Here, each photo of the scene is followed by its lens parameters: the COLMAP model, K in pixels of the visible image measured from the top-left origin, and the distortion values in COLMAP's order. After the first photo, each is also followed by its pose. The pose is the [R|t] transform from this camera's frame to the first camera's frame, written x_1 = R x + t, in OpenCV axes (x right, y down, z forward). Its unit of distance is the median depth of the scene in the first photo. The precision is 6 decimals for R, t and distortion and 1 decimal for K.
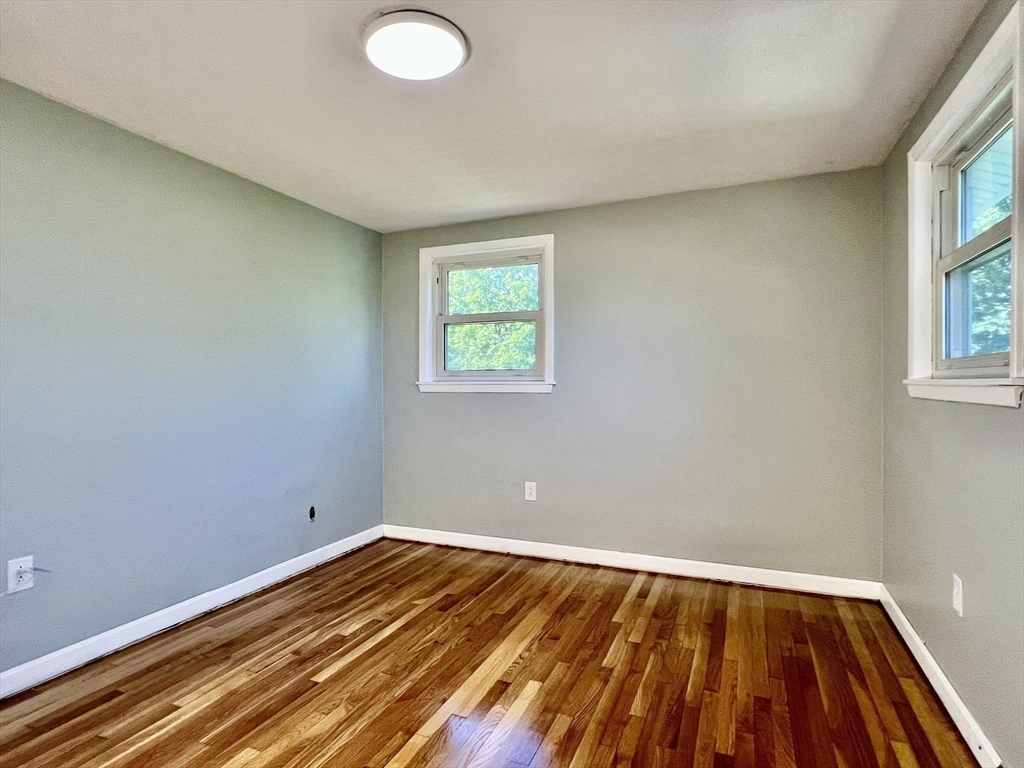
lens RADIAL K [[547.8, 0, 506.7], [0, 547.8, 384.1], [0, 0, 1]] dist [0.000413, -0.001212]
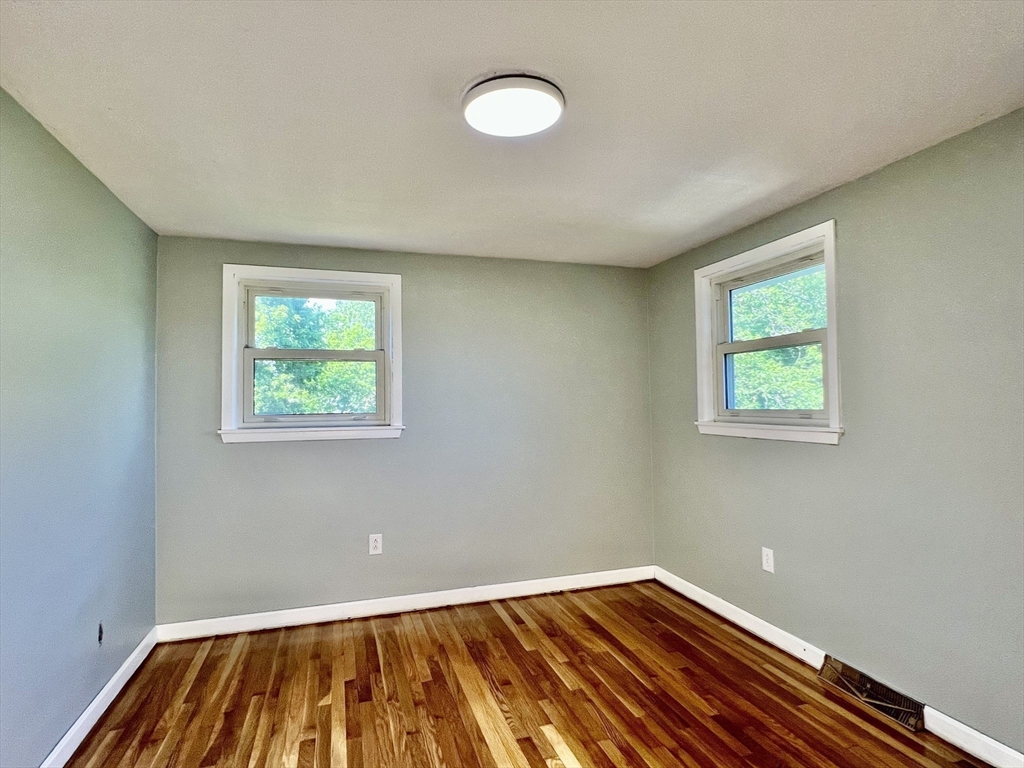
lens RADIAL K [[547.8, 0, 510.8], [0, 547.8, 383.9], [0, 0, 1]] dist [0.000413, -0.001212]
pose [[0.753063, 0.013980, 0.657800, -0.500553], [0.012804, 0.999274, -0.035895, -0.051090], [-0.657824, 0.035453, 0.752337, 0.170888]]
